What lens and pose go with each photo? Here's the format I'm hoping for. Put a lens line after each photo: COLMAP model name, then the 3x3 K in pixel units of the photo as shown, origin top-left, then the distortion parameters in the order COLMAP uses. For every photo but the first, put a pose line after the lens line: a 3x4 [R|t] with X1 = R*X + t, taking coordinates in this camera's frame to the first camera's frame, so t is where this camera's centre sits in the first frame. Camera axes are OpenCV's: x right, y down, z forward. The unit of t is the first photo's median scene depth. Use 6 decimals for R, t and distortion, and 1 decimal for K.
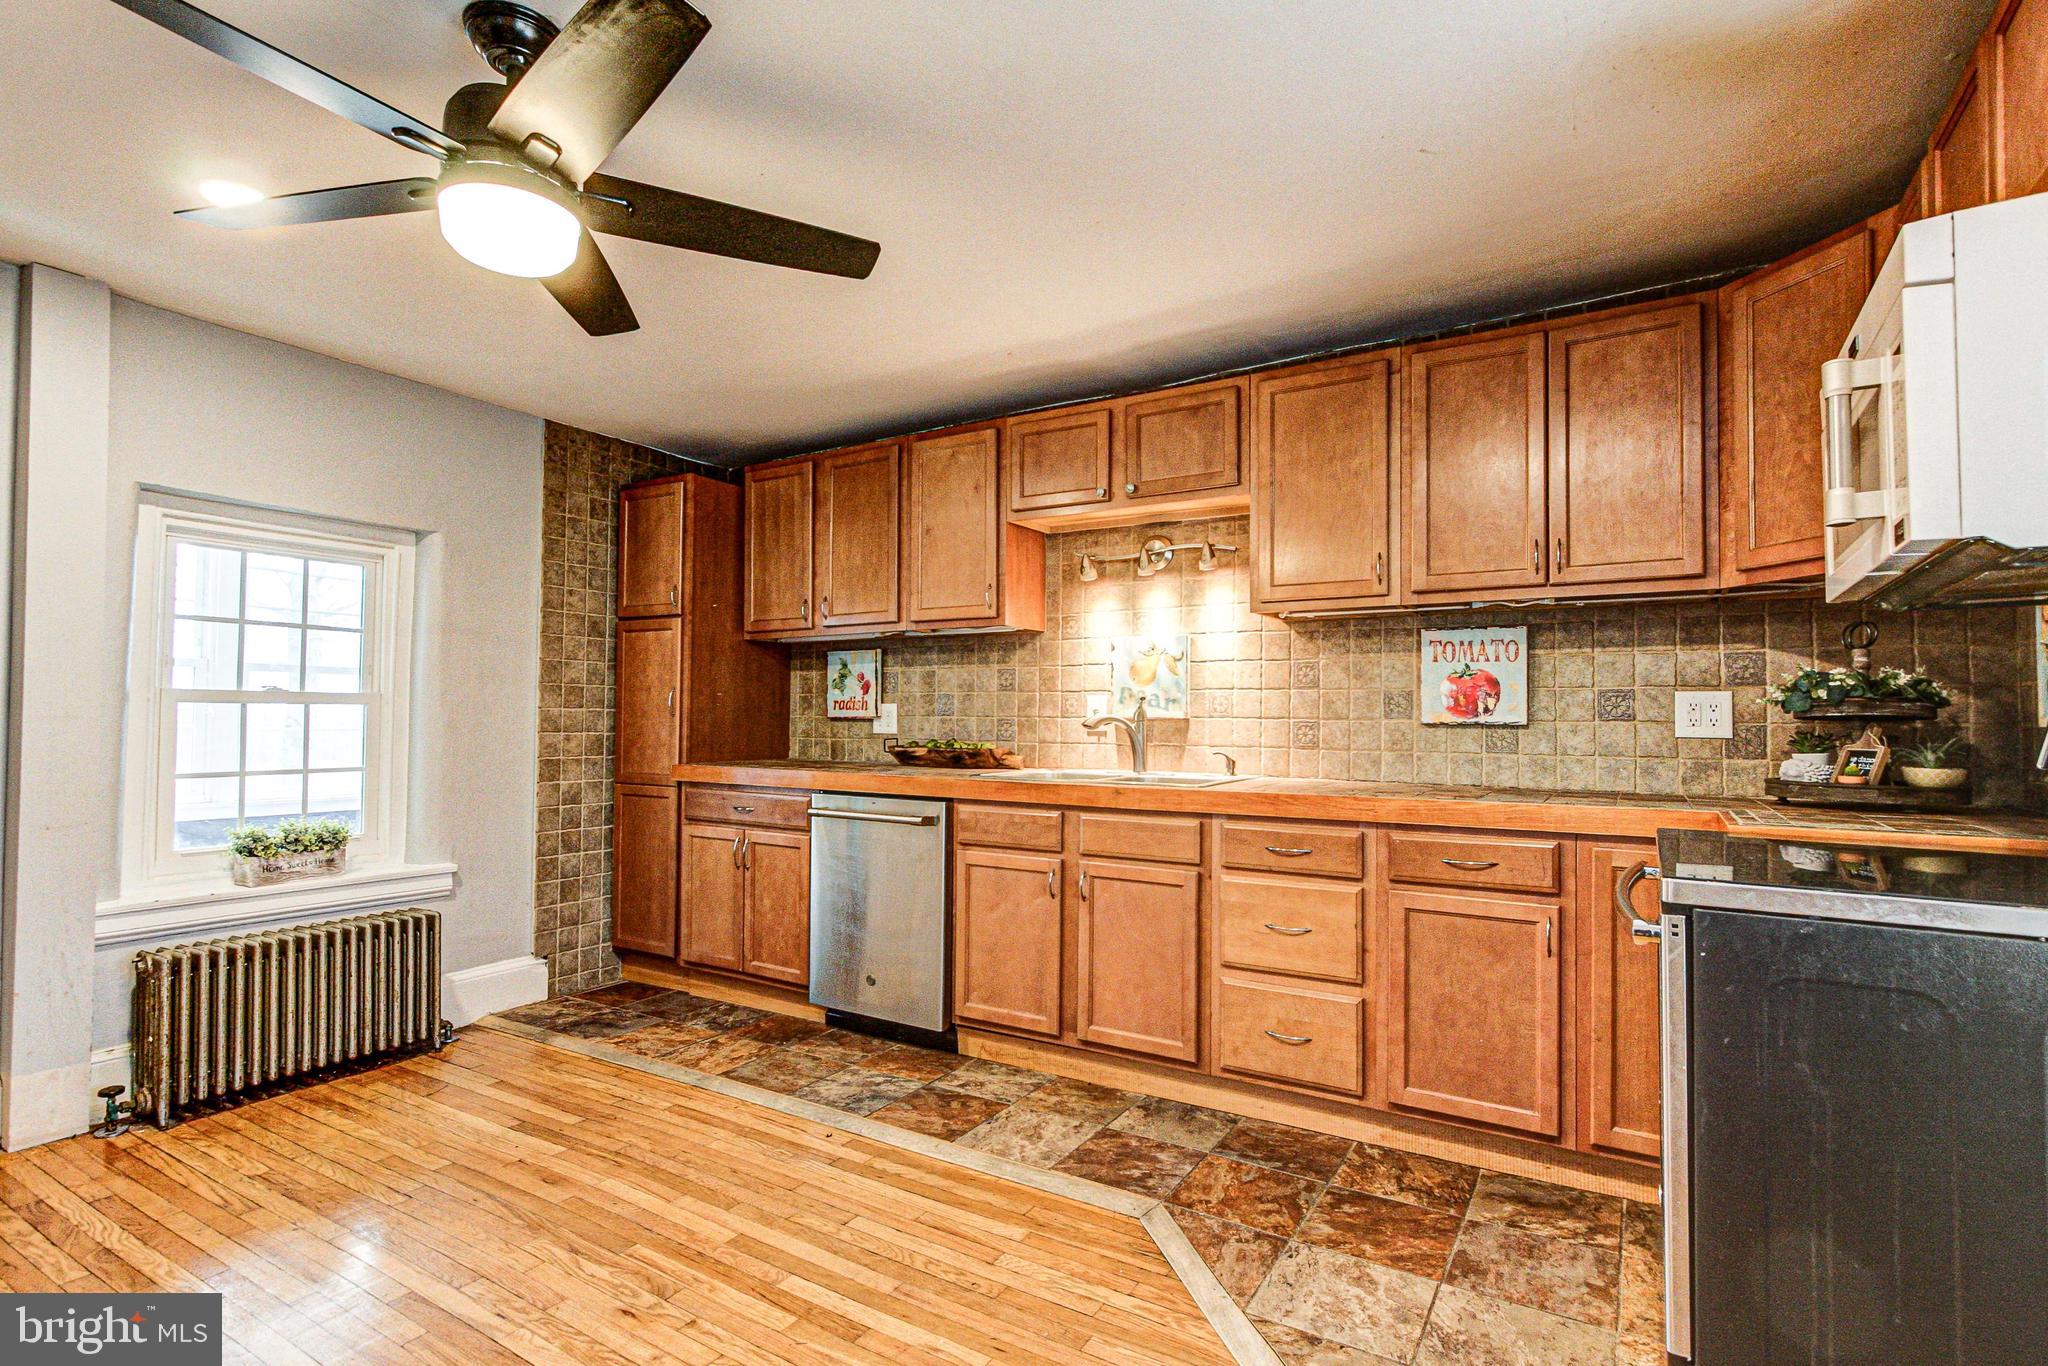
lens RADIAL K [[998.4, 0, 1013.1], [0, 998.4, 699.0], [0, 0, 1]] dist [0.001664, 0.003963]
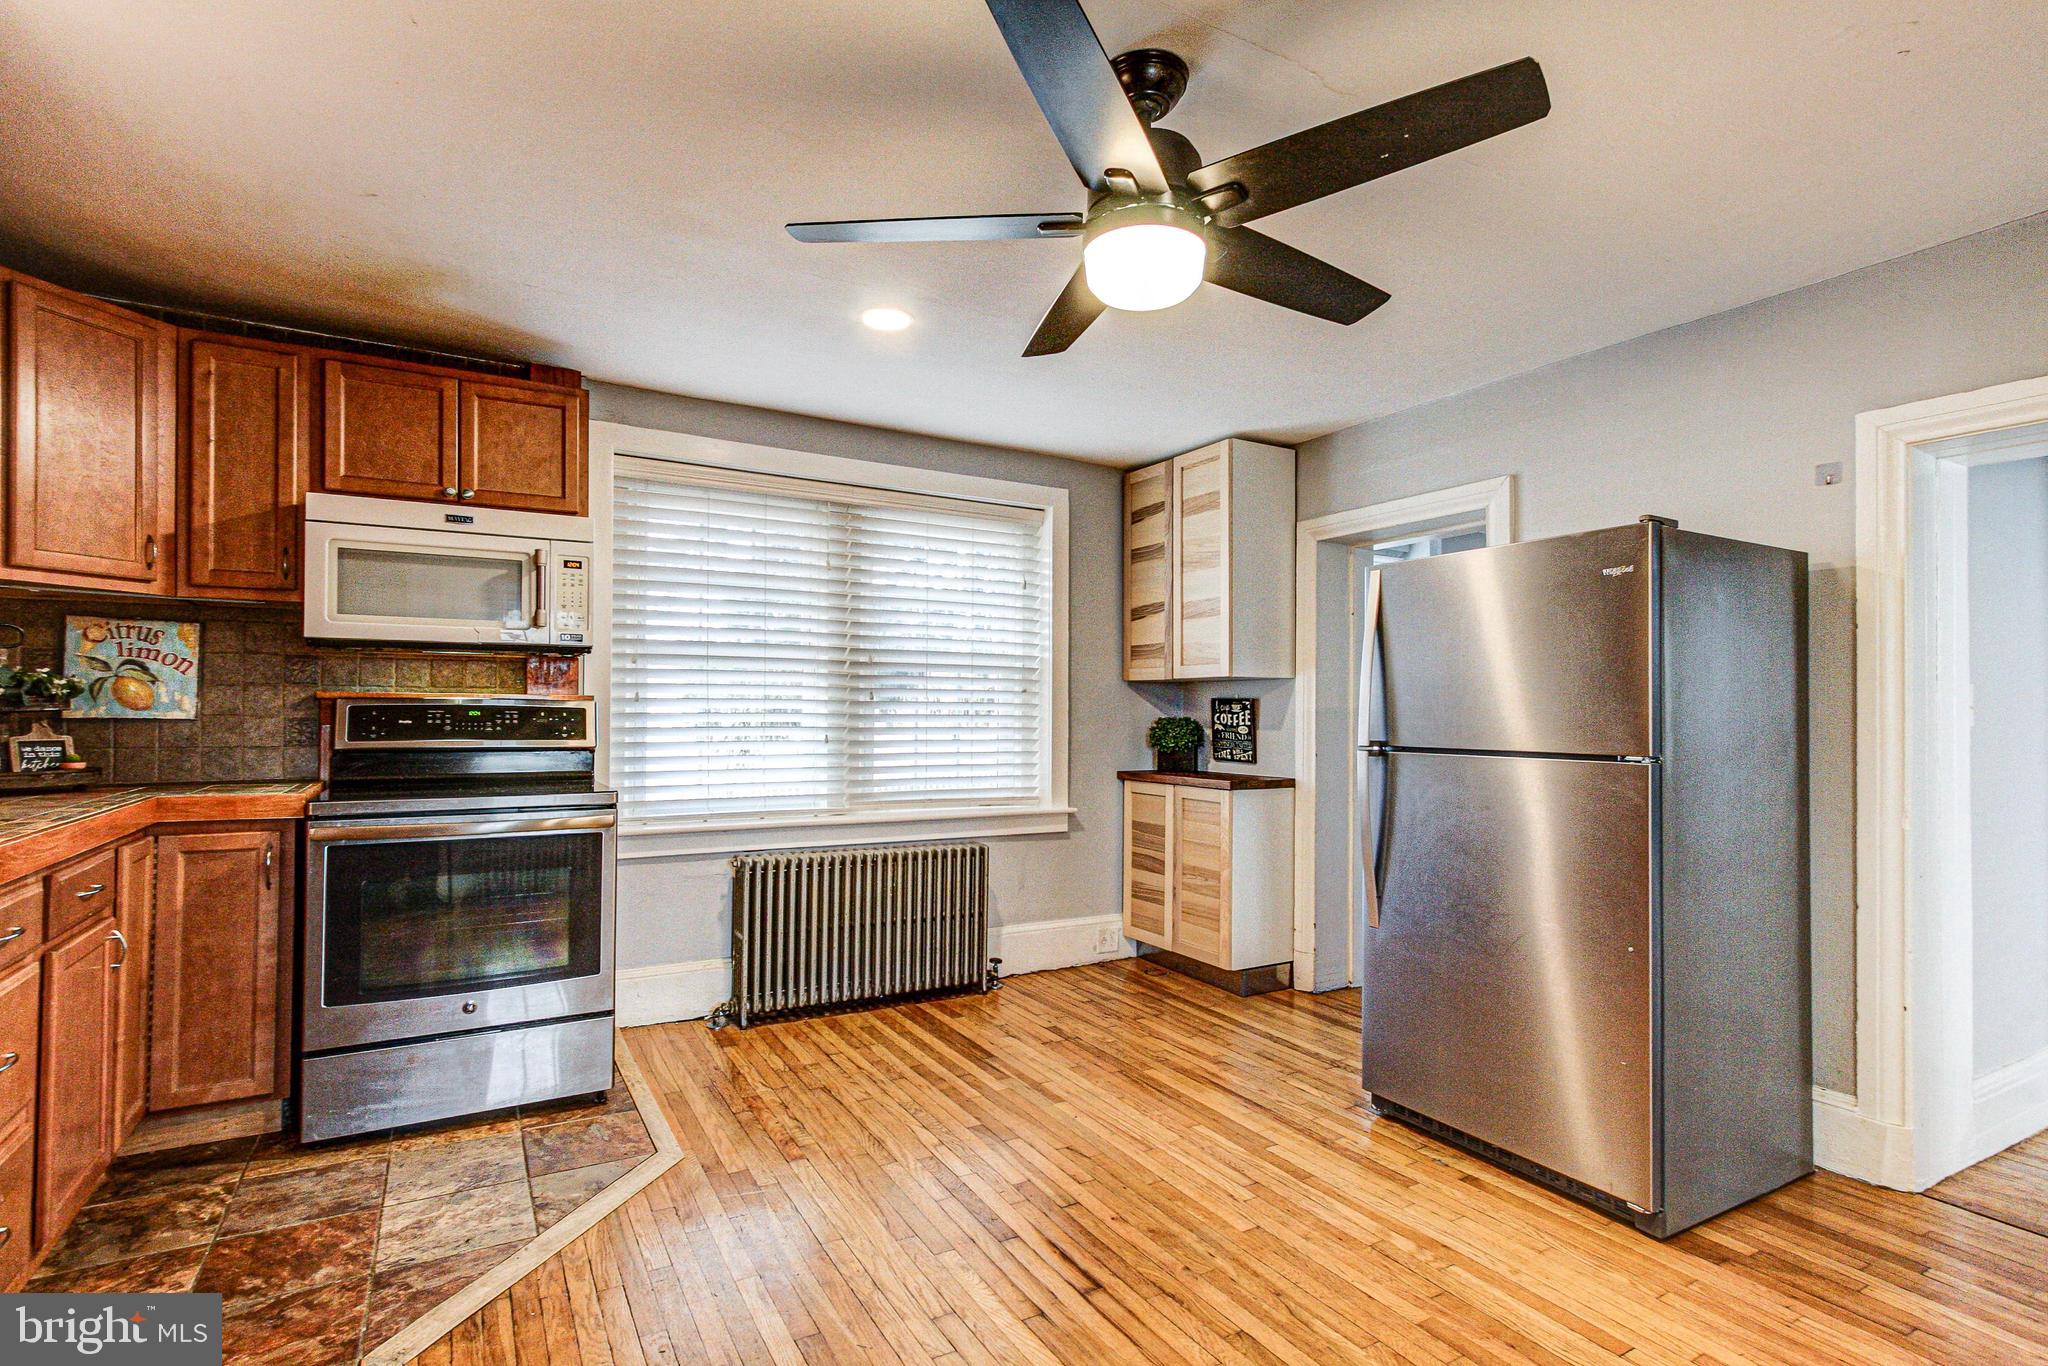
lens RADIAL K [[980.8, 0, 1018.9], [0, 980.8, 697.5], [0, 0, 1]] dist [0.000162, 0.004691]
pose [[-0.885245, -0.006529, 0.465080, -0.420753], [-0.022595, 0.999325, -0.028978, 0.006093], [-0.464576, -0.036161, -0.884794, 0.947596]]
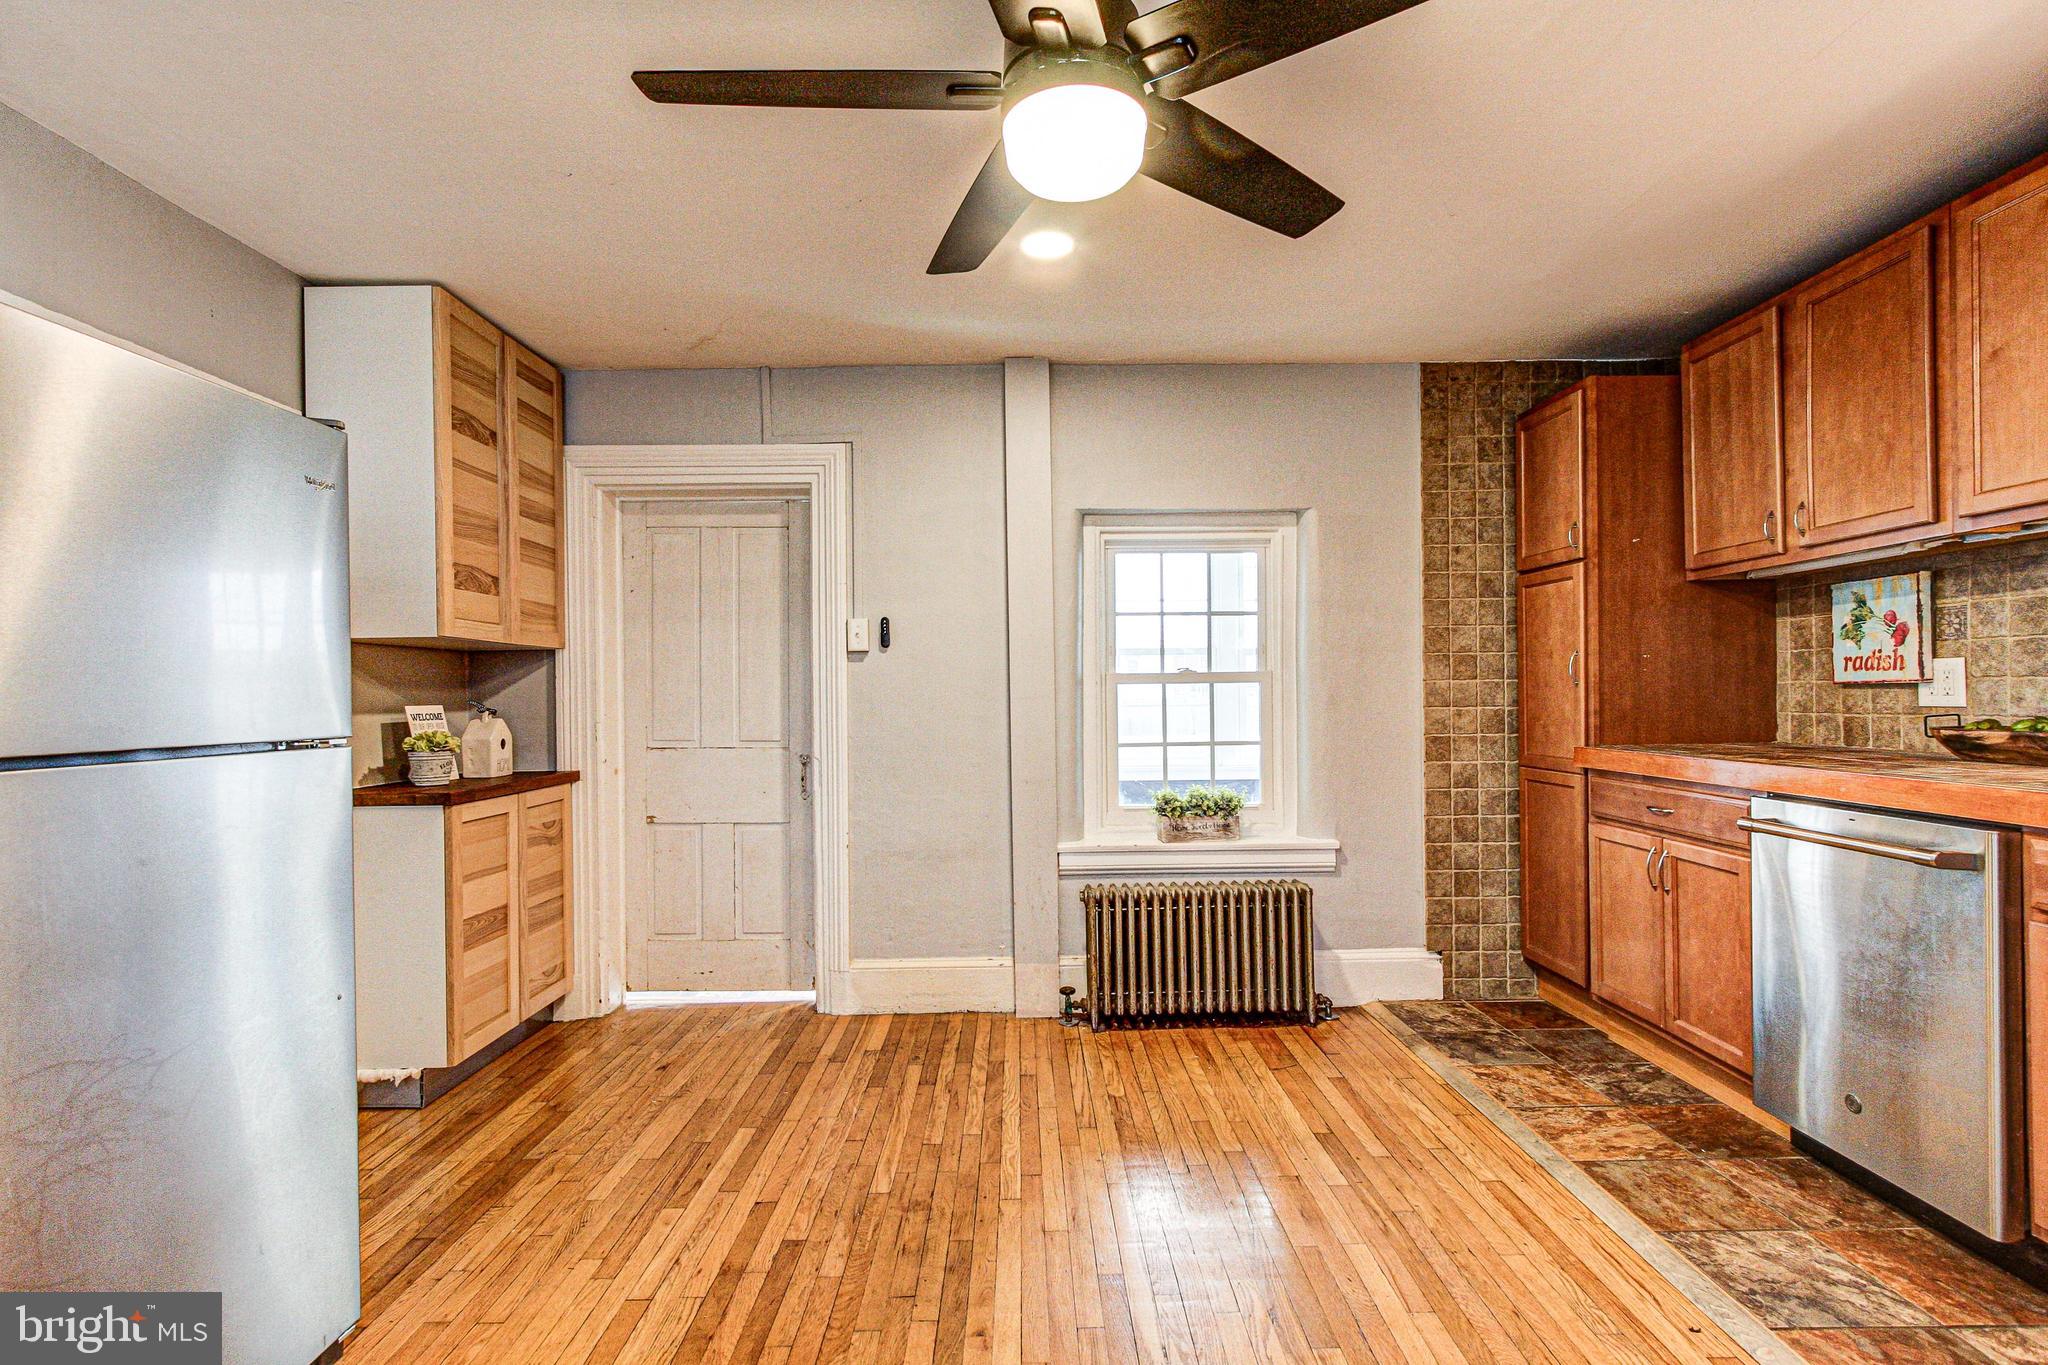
lens RADIAL K [[973.8, 0, 1017.9], [0, 973.8, 698.8], [0, 0, 1]] dist [0.003870, 0.001547]
pose [[0.531744, -0.010847, -0.846836, 0.095593], [0.035079, 0.999342, 0.009226, 0.004806], [0.846179, -0.034612, 0.531774, 0.233475]]
